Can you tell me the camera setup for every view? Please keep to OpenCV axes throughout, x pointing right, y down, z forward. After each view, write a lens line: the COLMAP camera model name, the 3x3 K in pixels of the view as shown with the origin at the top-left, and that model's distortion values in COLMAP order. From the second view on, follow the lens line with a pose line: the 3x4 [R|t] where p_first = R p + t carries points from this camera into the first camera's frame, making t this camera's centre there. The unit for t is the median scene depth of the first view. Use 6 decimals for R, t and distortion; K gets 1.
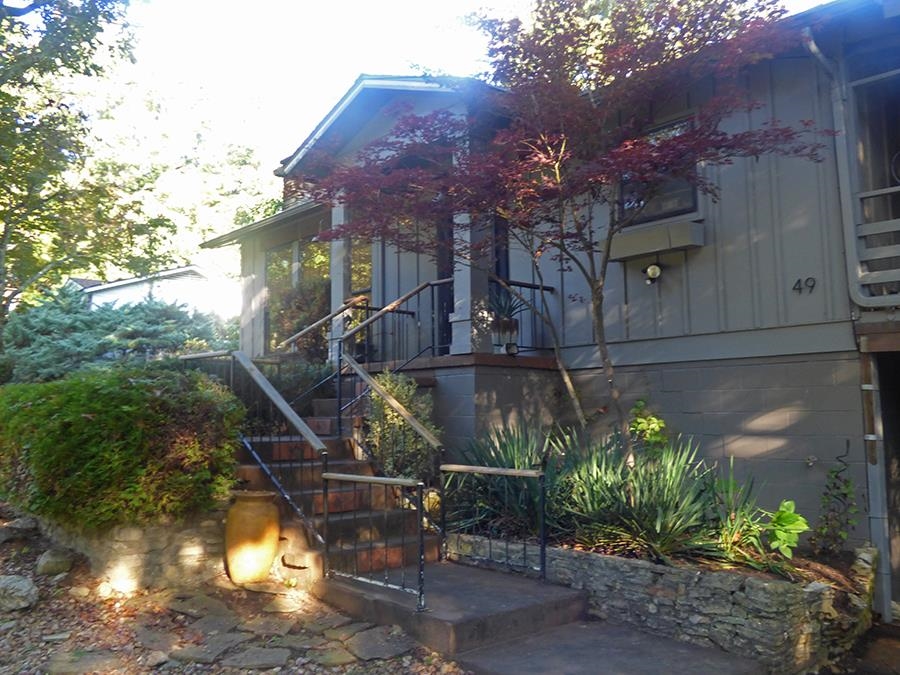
lens RADIAL K [[798.5, 0, 450.6], [0, 798.5, 357.6], [0, 0, 1]] dist [-0.016856, -0.005308]
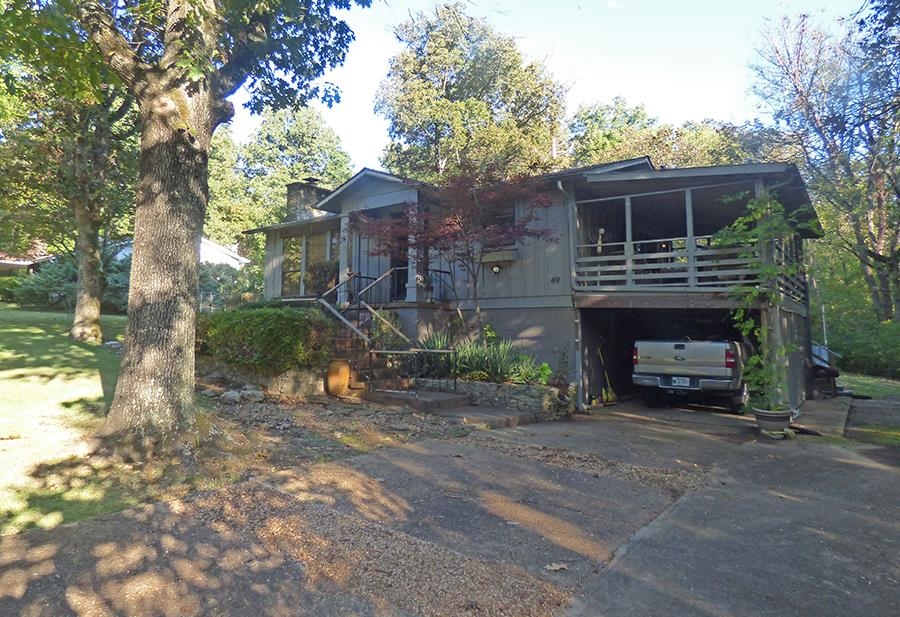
lens RADIAL K [[551.6, 0, 450.0], [0, 551.6, 308.5], [0, 0, 1]] dist [0.000404, 0.000044]
pose [[0.978545, 0.026141, 0.204368, -0.237644], [-0.031753, 0.999202, 0.024231, -0.032160], [-0.203572, -0.030201, 0.978594, -0.648085]]
